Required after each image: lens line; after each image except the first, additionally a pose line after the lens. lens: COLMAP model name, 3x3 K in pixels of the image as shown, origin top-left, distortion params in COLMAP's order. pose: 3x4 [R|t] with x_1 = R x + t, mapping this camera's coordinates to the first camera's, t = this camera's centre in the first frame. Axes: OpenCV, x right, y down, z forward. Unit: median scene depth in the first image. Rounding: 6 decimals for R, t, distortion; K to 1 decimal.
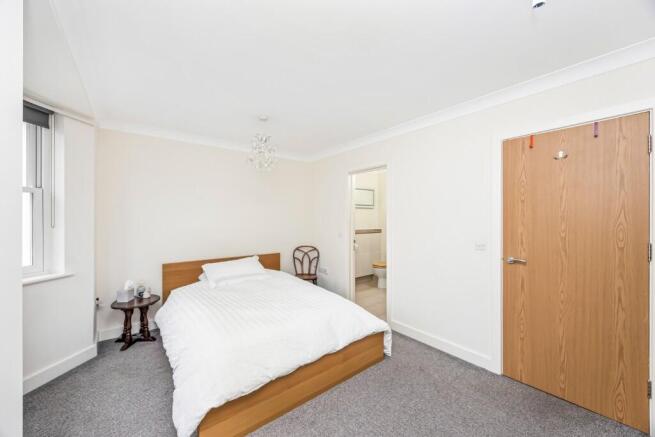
lens RADIAL K [[255.3, 0, 327.7], [0, 255.3, 217.3], [0, 0, 1]] dist [0.002266, 0.000058]
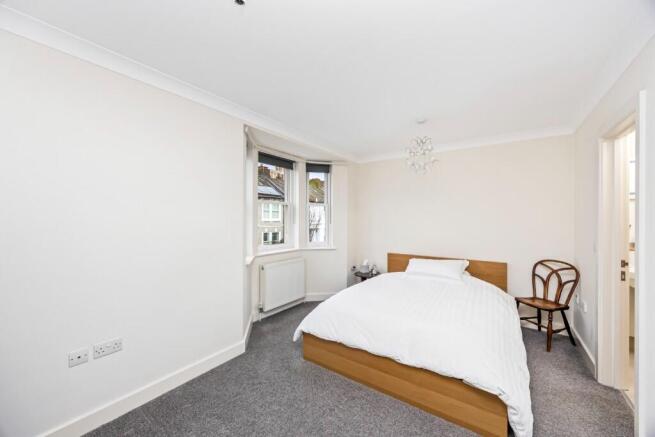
lens RADIAL K [[255.3, 0, 328.2], [0, 255.3, 218.8], [0, 0, 1]] dist [0.002266, 0.000058]
pose [[0.289603, 0.003597, -0.957140, 0.440376], [-0.001611, 0.999993, 0.003270, -0.000873], [0.957146, 0.000595, 0.289607, 0.247580]]
